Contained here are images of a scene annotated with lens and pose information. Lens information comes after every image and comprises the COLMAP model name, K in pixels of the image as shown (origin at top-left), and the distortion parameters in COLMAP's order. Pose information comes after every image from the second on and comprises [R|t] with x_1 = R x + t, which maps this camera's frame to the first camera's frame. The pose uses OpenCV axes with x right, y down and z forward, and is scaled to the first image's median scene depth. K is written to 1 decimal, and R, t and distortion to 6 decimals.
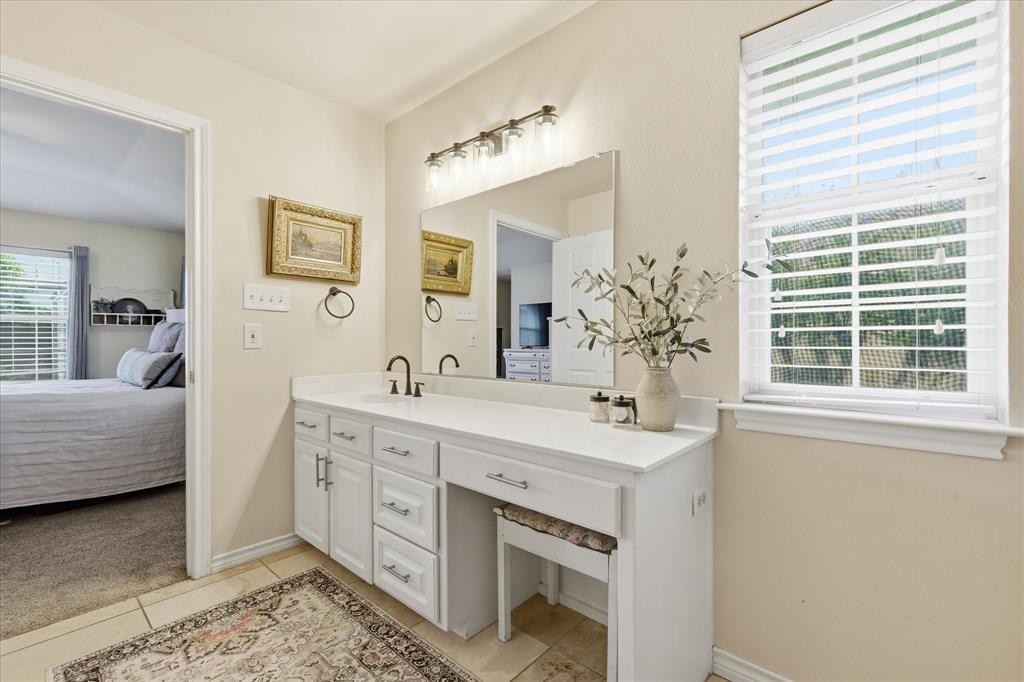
lens RADIAL K [[451.0, 0, 518.2], [0, 451.0, 339.6], [0, 0, 1]] dist [0.004374, -0.000427]
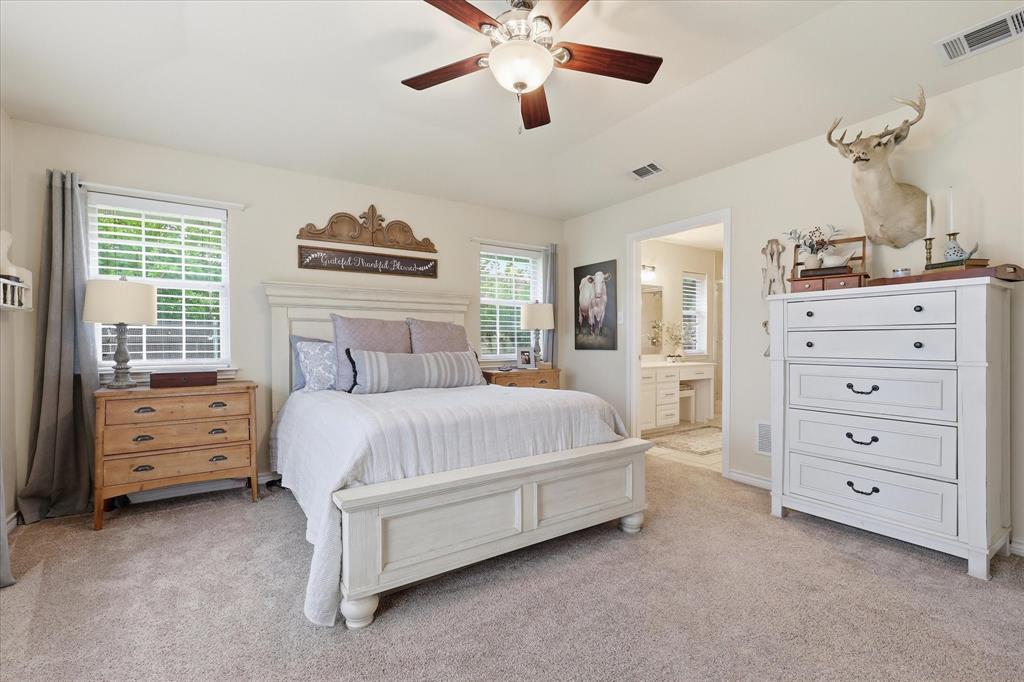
lens RADIAL K [[451.0, 0, 512.5], [0, 451.0, 344.3], [0, 0, 1]] dist [0.004374, -0.000427]
pose [[0.249544, -0.002855, 0.968359, -1.448371], [-0.007937, 0.999956, 0.004993, 0.008899], [-0.968331, -0.008932, 0.249510, 0.518921]]
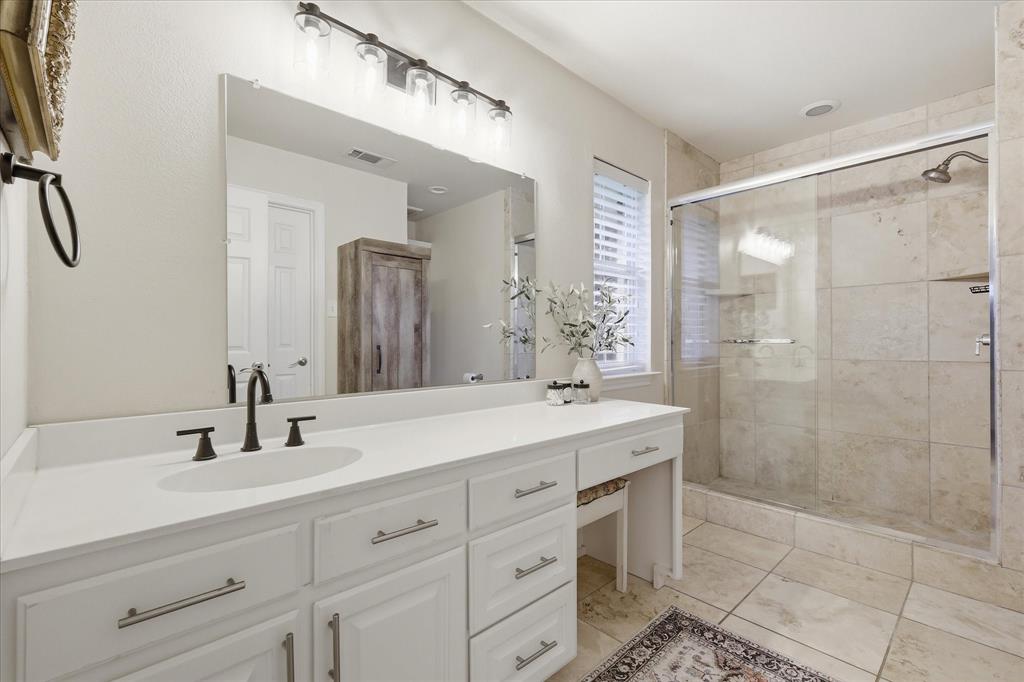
lens RADIAL K [[451.0, 0, 514.5], [0, 451.0, 340.1], [0, 0, 1]] dist [0.004374, -0.000427]
pose [[0.092289, -0.001579, 0.995731, -0.408498], [-0.003194, 0.999993, 0.001882, 0.000989], [-0.995727, -0.003355, 0.092284, 0.391472]]
